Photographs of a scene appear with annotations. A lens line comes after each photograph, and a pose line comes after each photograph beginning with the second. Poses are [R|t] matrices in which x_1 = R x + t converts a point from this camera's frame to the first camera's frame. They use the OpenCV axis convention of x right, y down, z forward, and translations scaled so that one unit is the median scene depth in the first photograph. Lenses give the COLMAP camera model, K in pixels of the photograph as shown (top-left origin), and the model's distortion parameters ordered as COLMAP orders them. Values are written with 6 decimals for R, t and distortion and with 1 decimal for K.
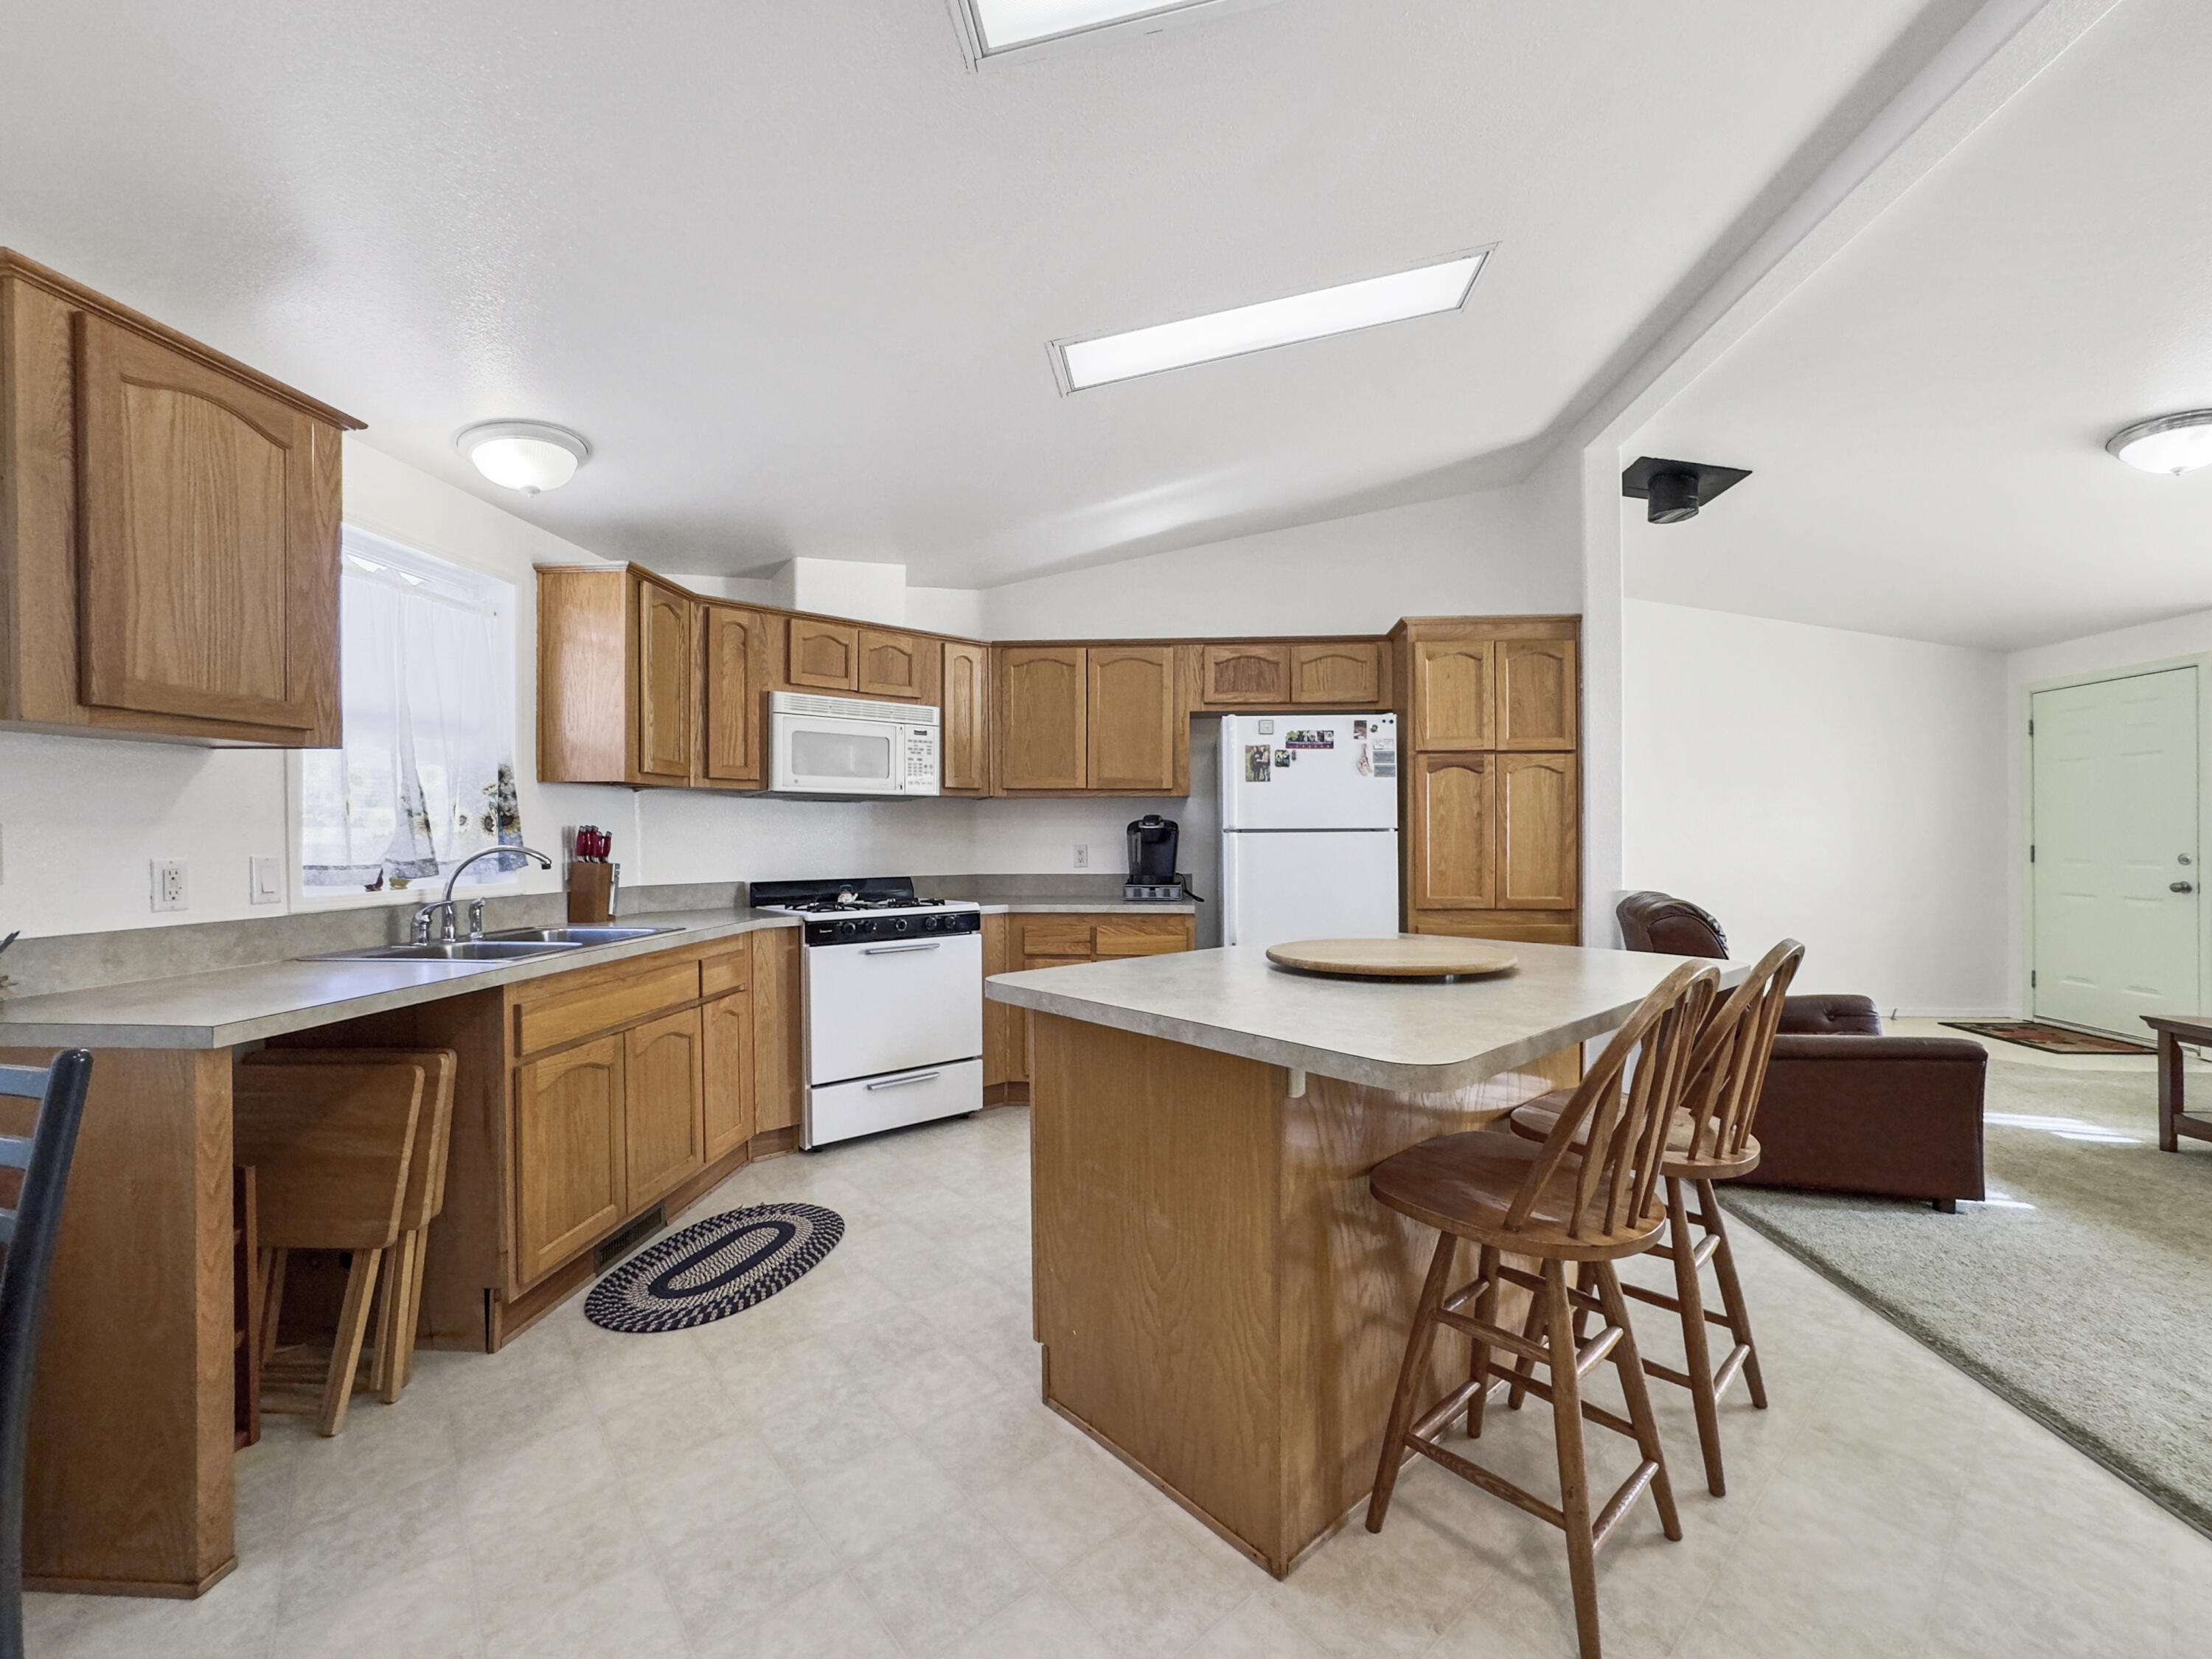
lens RADIAL K [[922.0, 0, 1111.9], [0, 922.0, 840.9], [0, 0, 1]] dist [-0.040084, 0.019364]
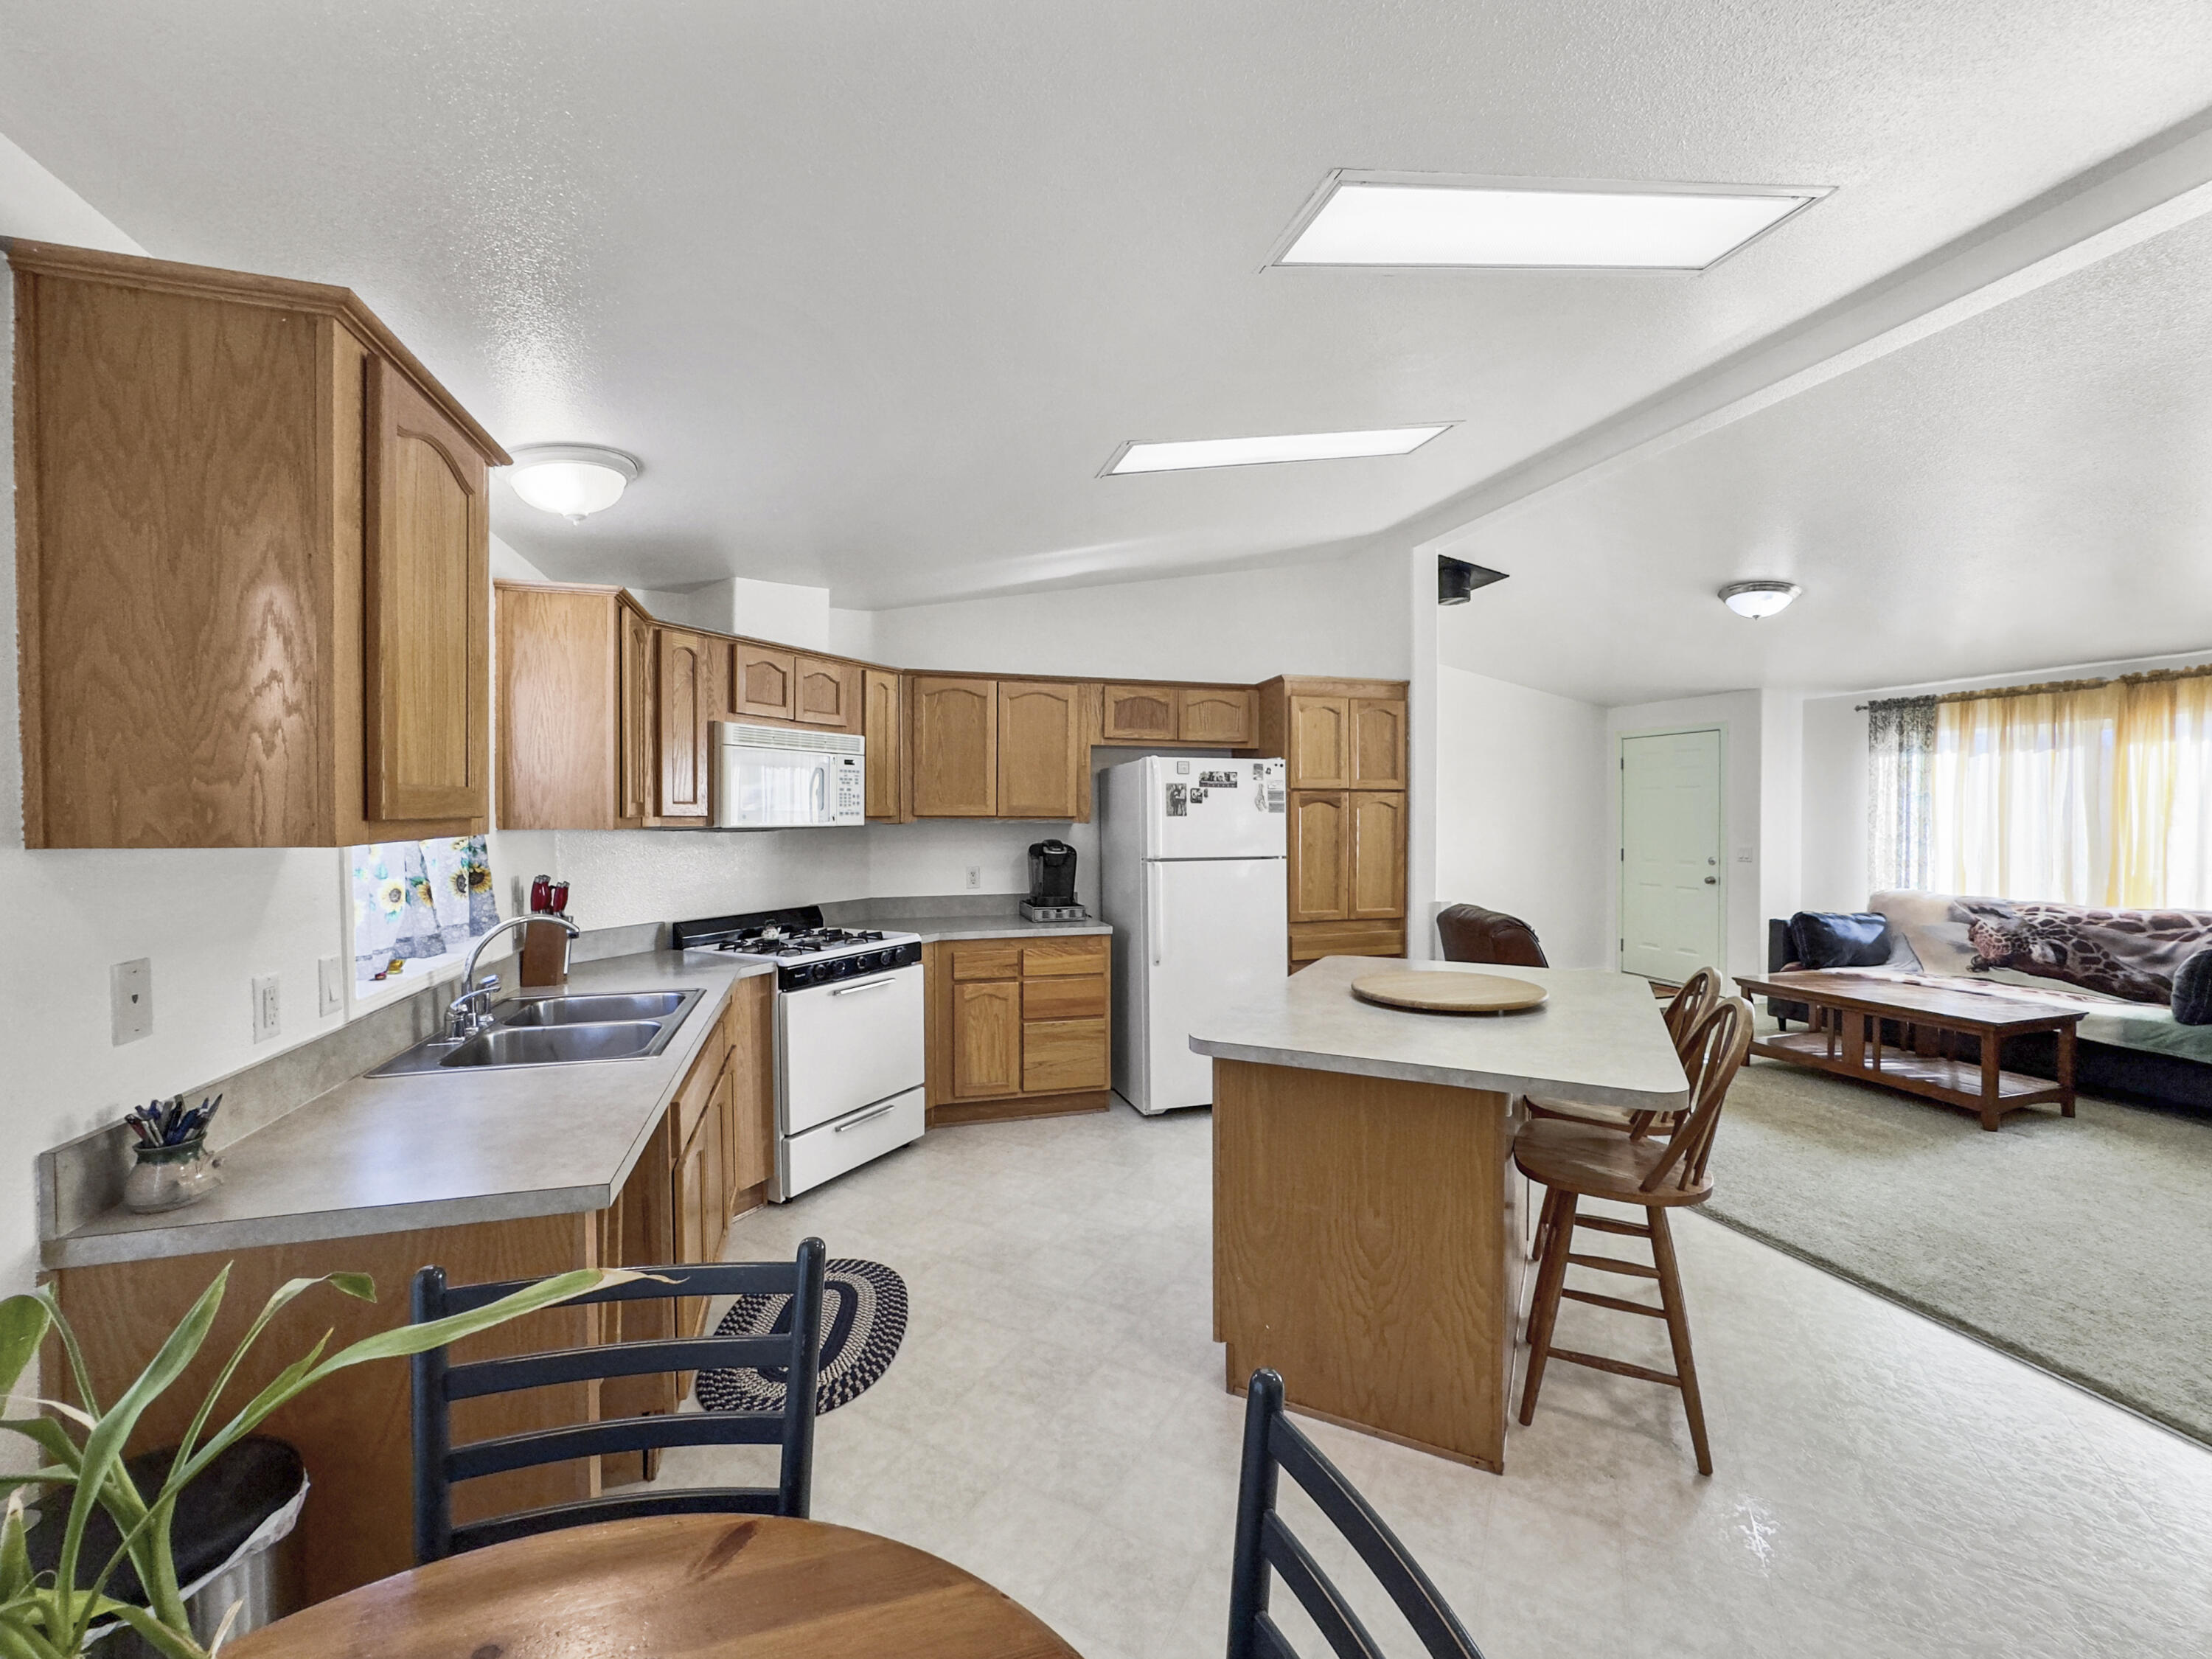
lens RADIAL K [[913.6, 0, 1106.0], [0, 913.6, 829.5], [0, 0, 1]] dist [-0.036531, 0.017590]
pose [[0.933116, -0.004187, 0.359551, -0.329060], [-0.000096, 0.999929, 0.011895, -0.062438], [-0.359575, -0.011134, 0.933050, -0.009705]]
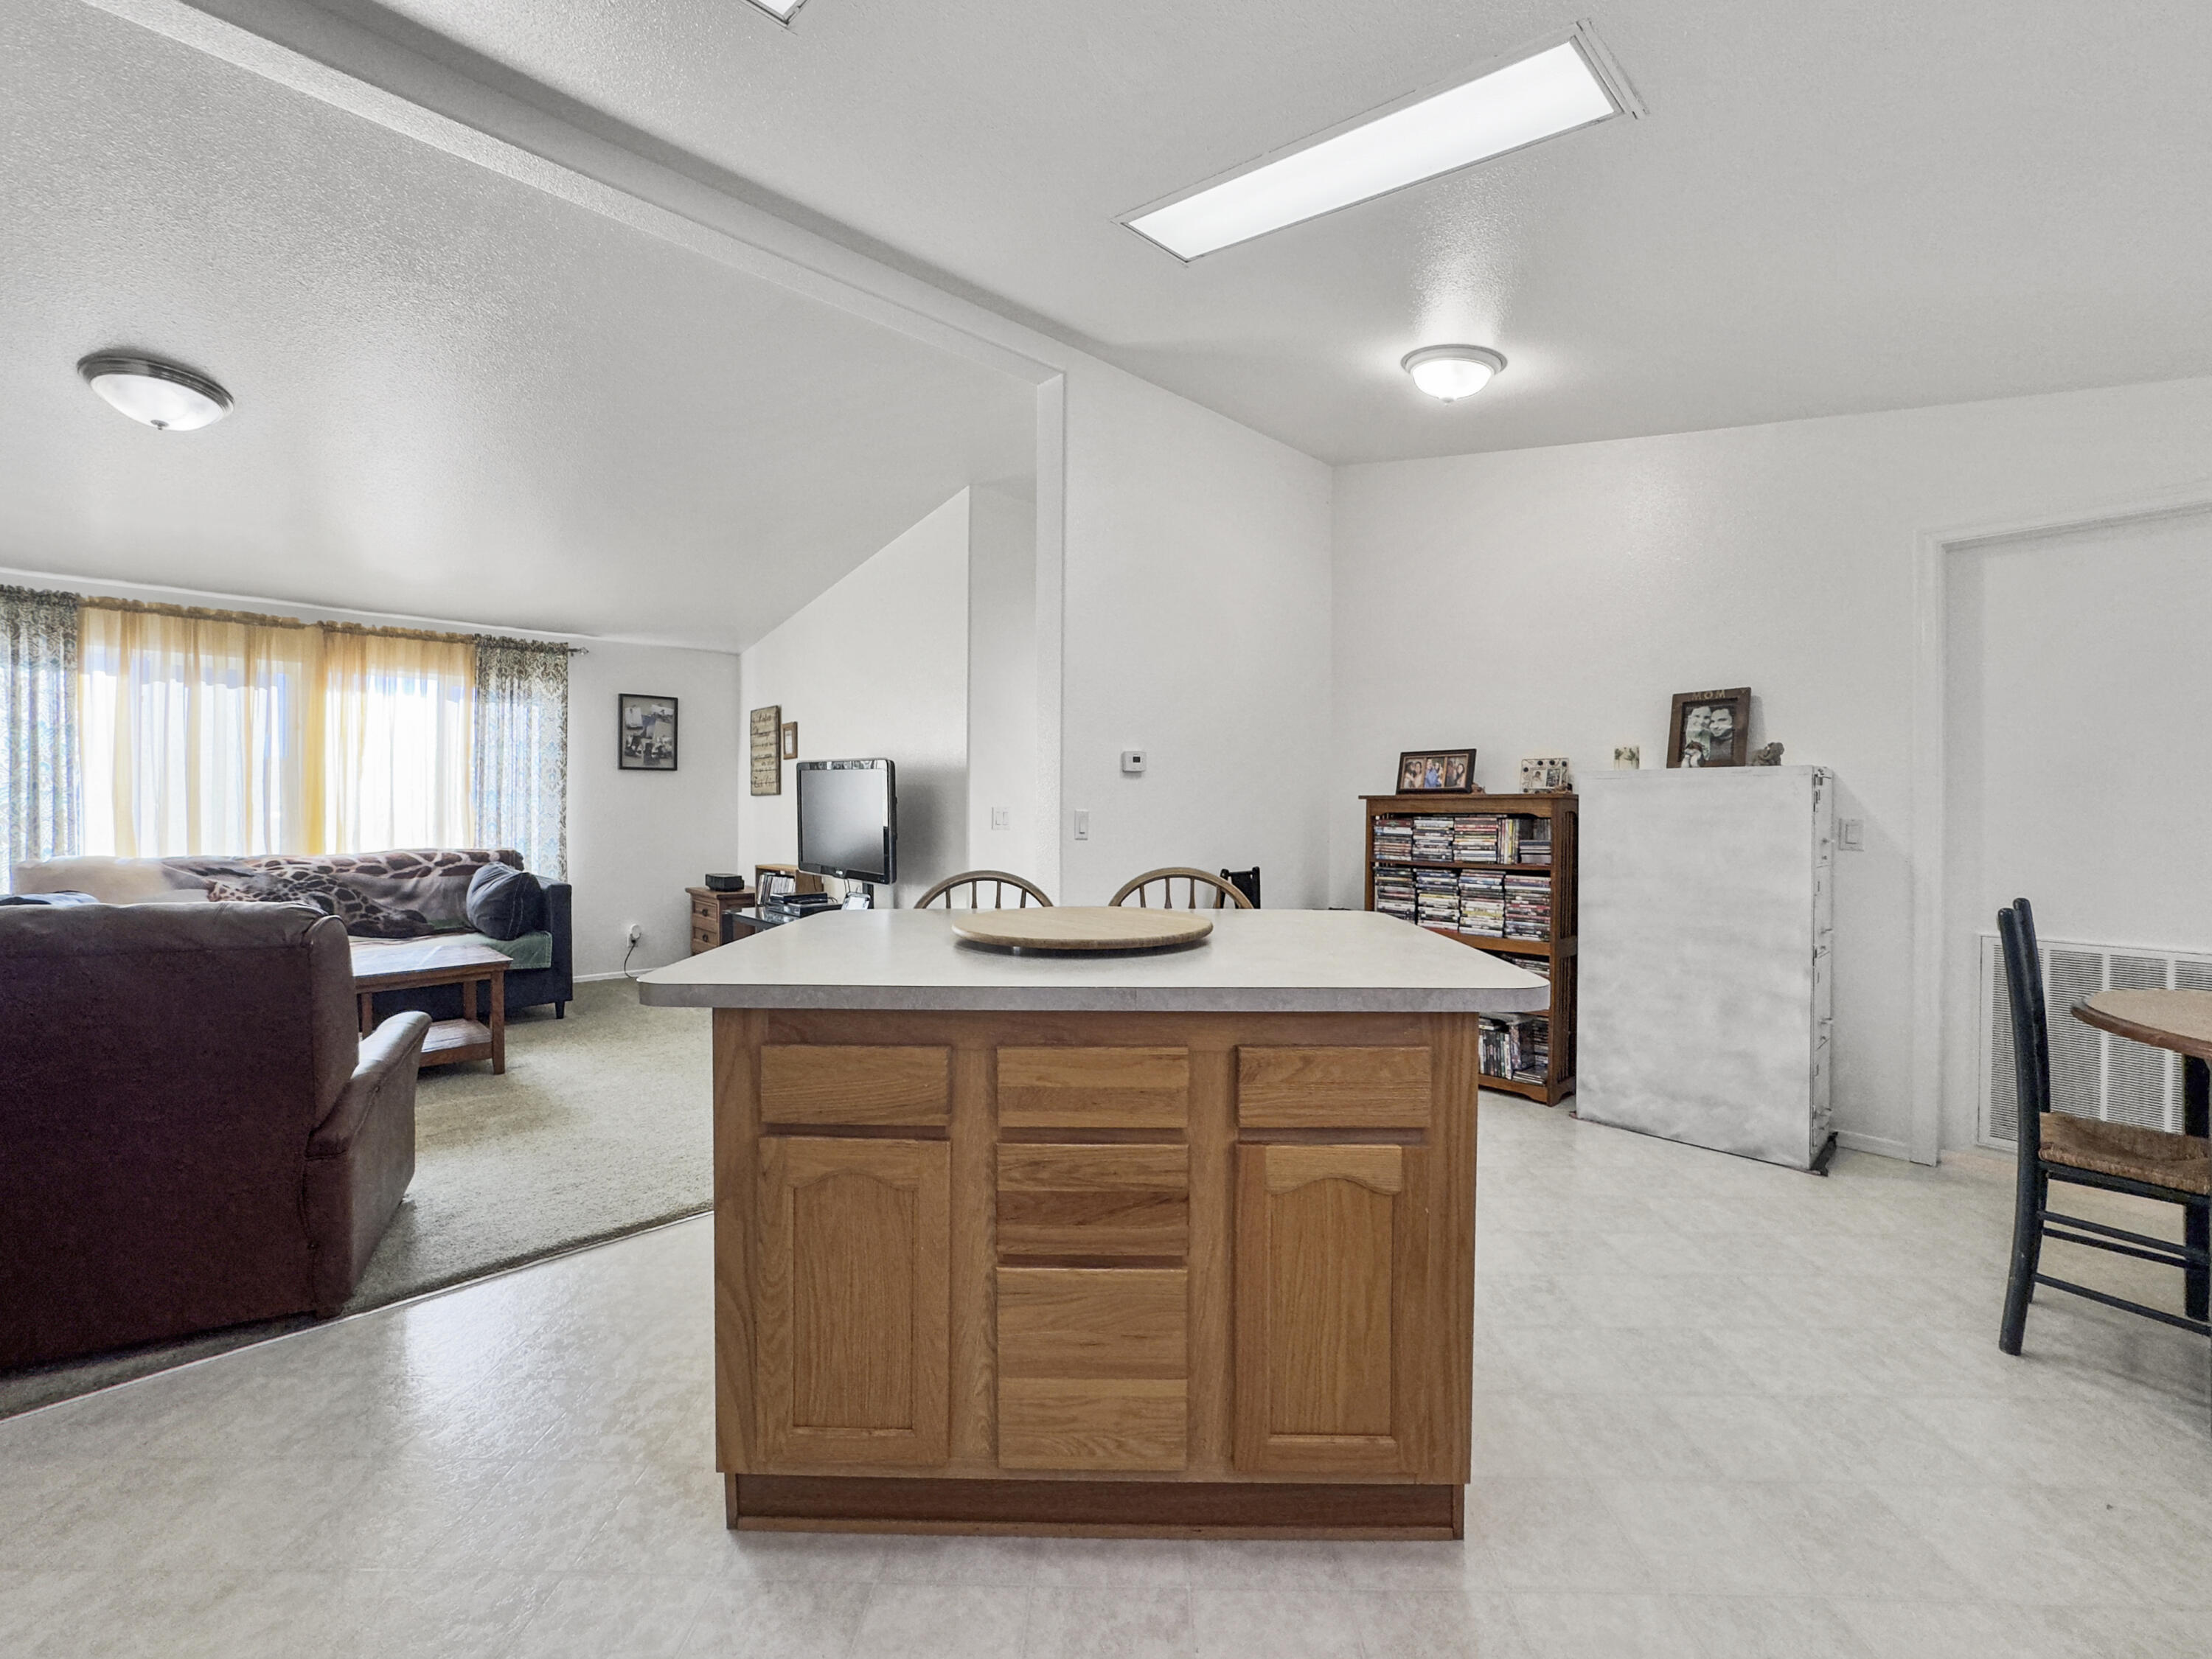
lens RADIAL K [[906.6, 0, 1107.2], [0, 906.6, 820.5], [0, 0, 1]] dist [-0.034176, 0.010773]
pose [[-0.744616, -0.007791, 0.667447, -0.177961], [0.003809, 0.999866, 0.015921, 0.001076], [-0.667482, 0.014398, -0.744487, 0.890412]]
